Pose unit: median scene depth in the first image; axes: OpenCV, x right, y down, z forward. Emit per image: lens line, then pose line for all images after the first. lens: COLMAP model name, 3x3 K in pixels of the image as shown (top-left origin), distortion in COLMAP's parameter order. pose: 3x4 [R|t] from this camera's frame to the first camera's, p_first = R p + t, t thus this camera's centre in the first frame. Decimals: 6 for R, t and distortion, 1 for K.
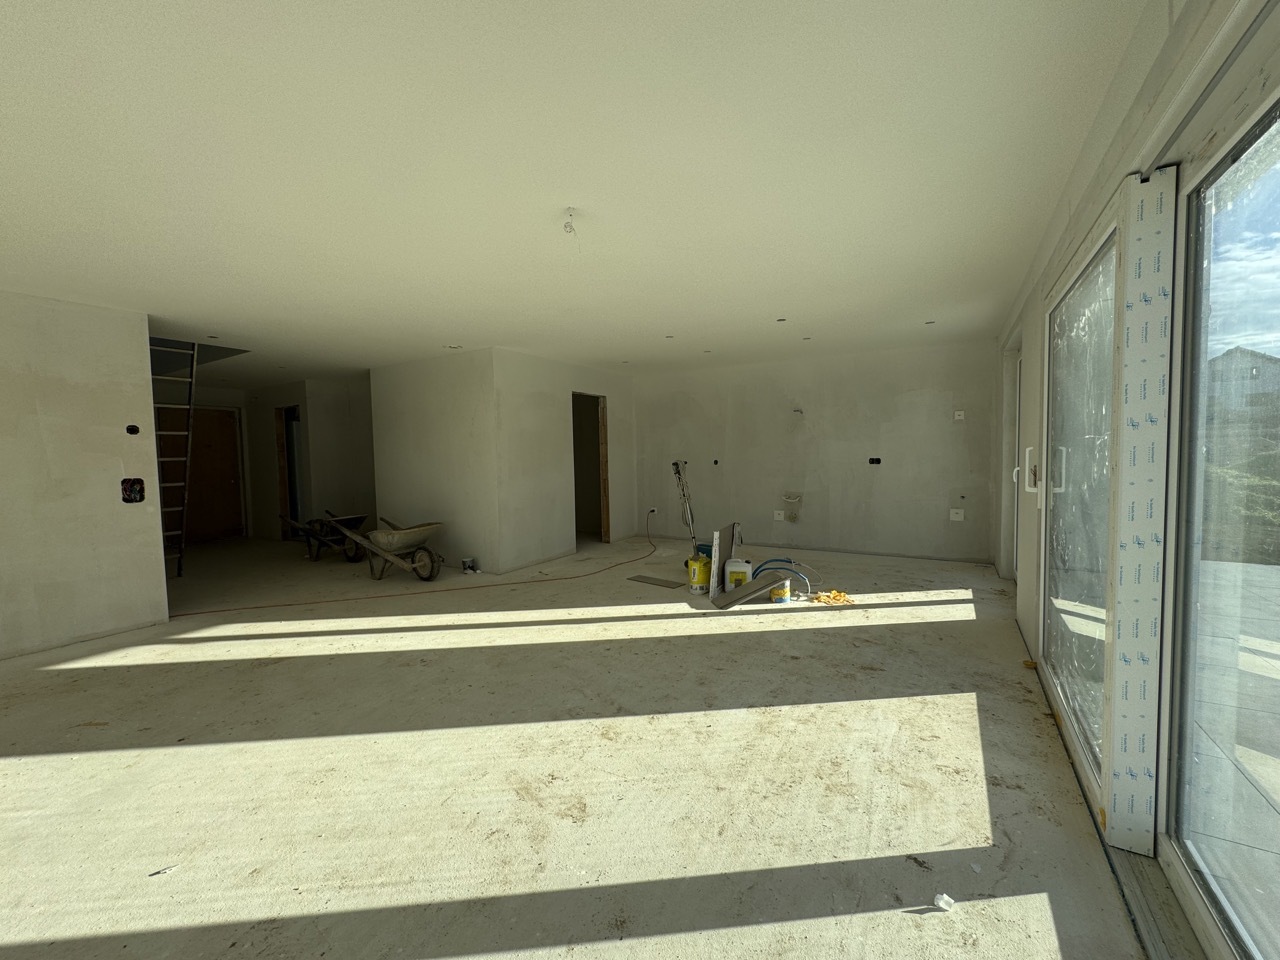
lens RADIAL K [[511.8, 0, 642.9], [0, 511.8, 479.0], [0, 0, 1]] dist [0.000724, 0.000044]
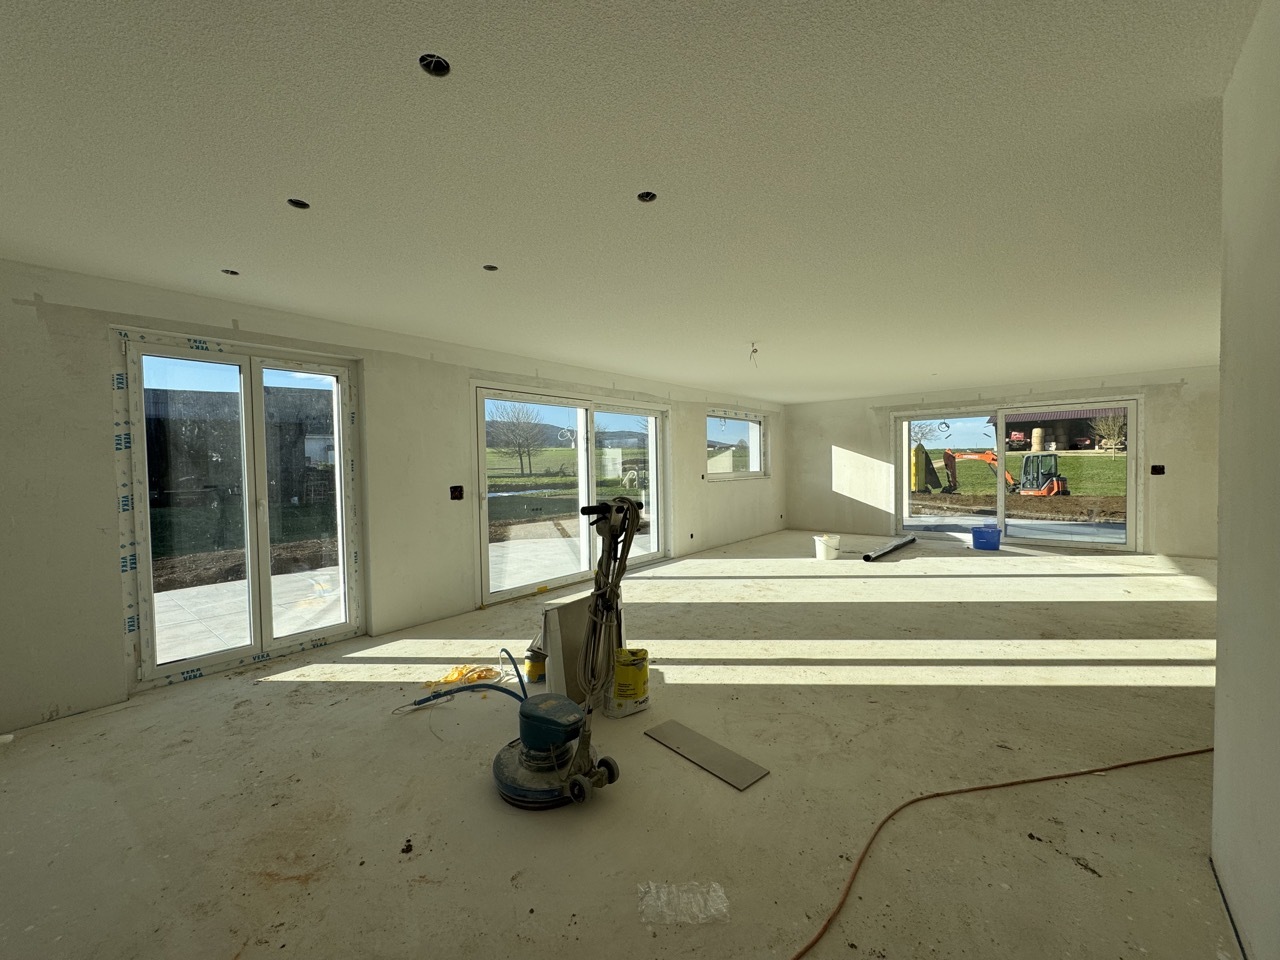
lens RADIAL K [[511.8, 0, 643.7], [0, 511.8, 479.0], [0, 0, 1]] dist [0.000724, 0.000044]
pose [[-0.987893, 0.033063, 0.151571, -0.003279], [0.045000, 0.996091, 0.076016, -0.125831], [-0.148465, 0.081917, -0.985519, 2.221922]]
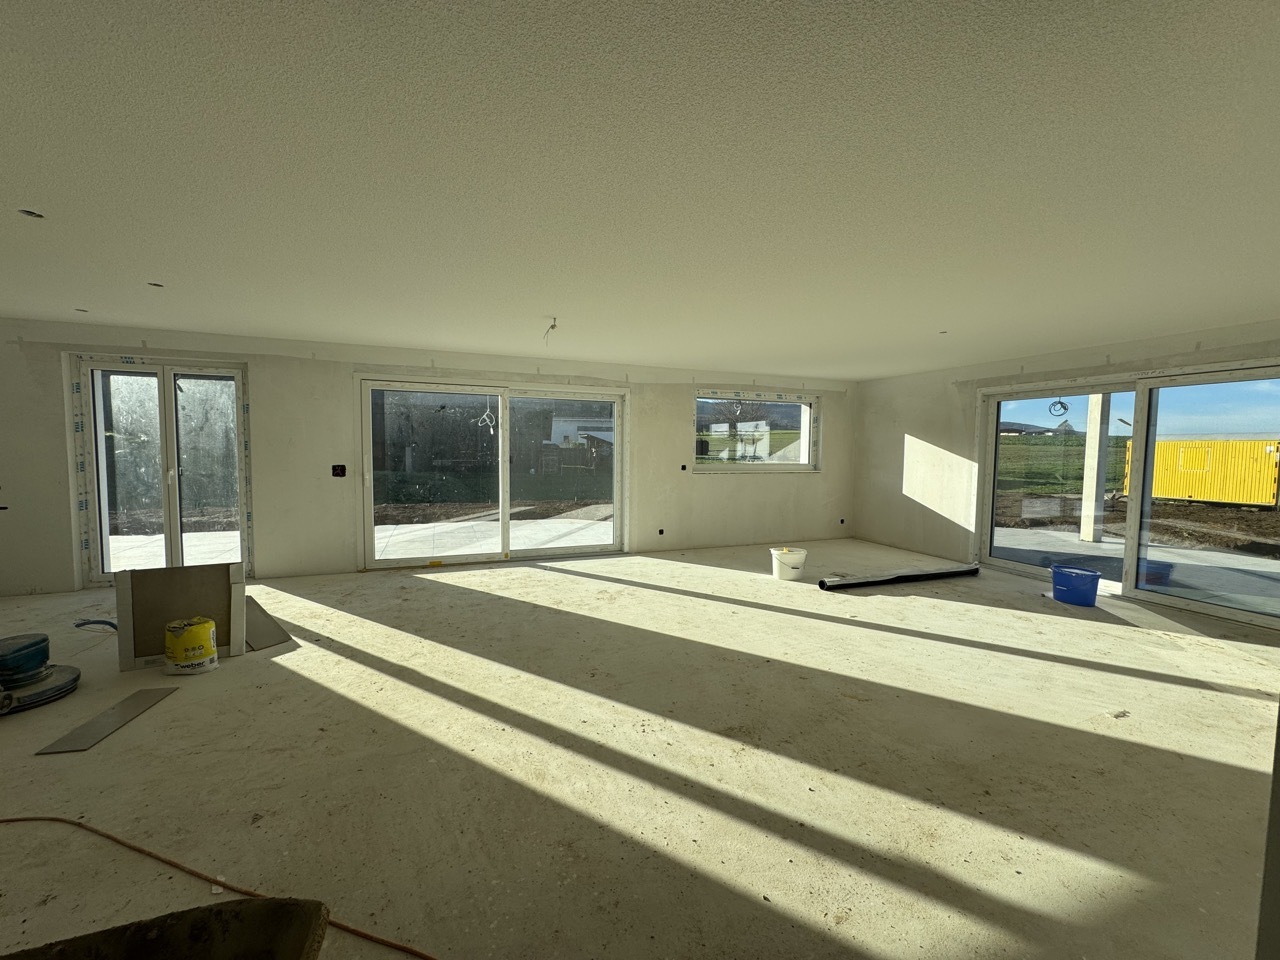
lens RADIAL K [[511.8, 0, 637.9], [0, 511.8, 479.4], [0, 0, 1]] dist [0.000724, 0.000044]
pose [[-0.791393, -0.027566, 0.610686, -1.050734], [0.035171, 0.995275, 0.090504, -0.092770], [-0.610295, 0.093103, -0.786684, 1.635900]]
